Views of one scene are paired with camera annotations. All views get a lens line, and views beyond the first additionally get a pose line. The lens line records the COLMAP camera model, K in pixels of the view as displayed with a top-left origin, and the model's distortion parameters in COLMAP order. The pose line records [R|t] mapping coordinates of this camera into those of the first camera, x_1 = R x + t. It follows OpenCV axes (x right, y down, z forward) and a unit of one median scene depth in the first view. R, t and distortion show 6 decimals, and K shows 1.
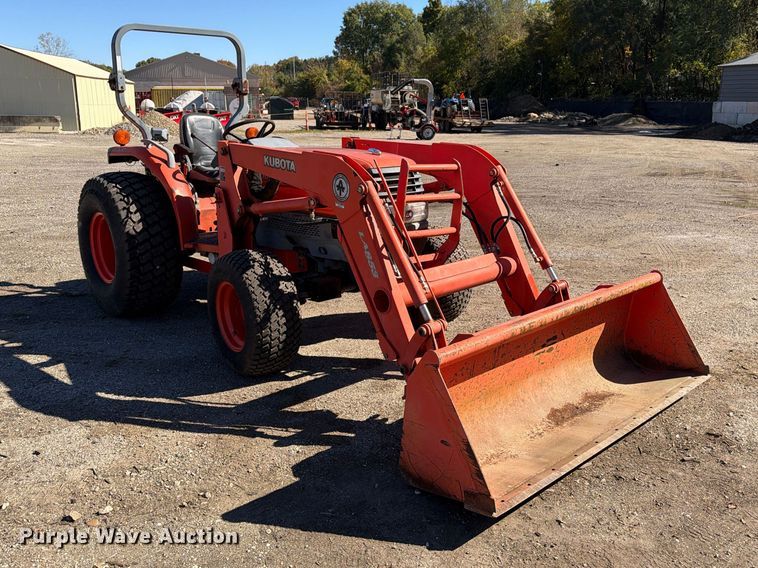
lens RADIAL K [[690.3, 0, 454.6], [0, 690.3, 280.4], [0, 0, 1]] dist [0.146396, -0.243191]
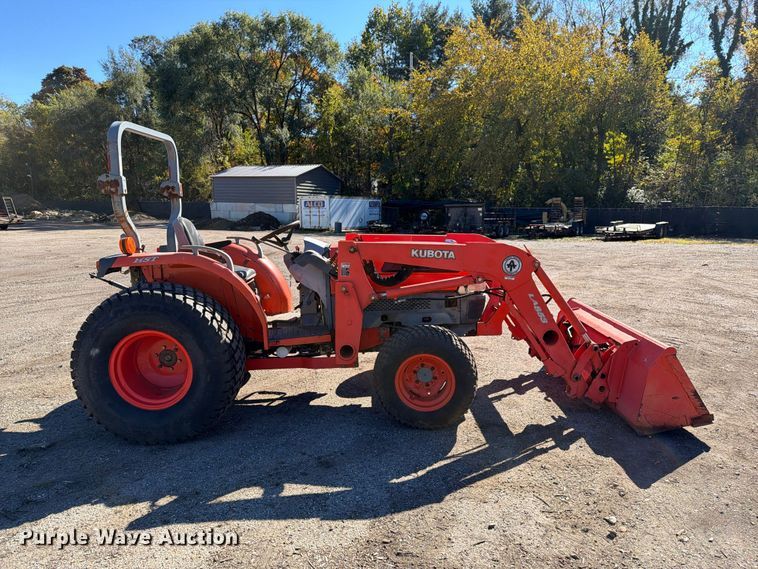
lens RADIAL K [[545.0, 0, 379.0], [0, 545.0, 284.5], [0, 0, 1]] dist [0.062537, -0.080698]
pose [[0.648191, -0.110160, 0.753467, -1.100607], [0.184135, 0.982791, -0.014719, -0.119332], [-0.738879, 0.148281, 0.657321, 0.434028]]
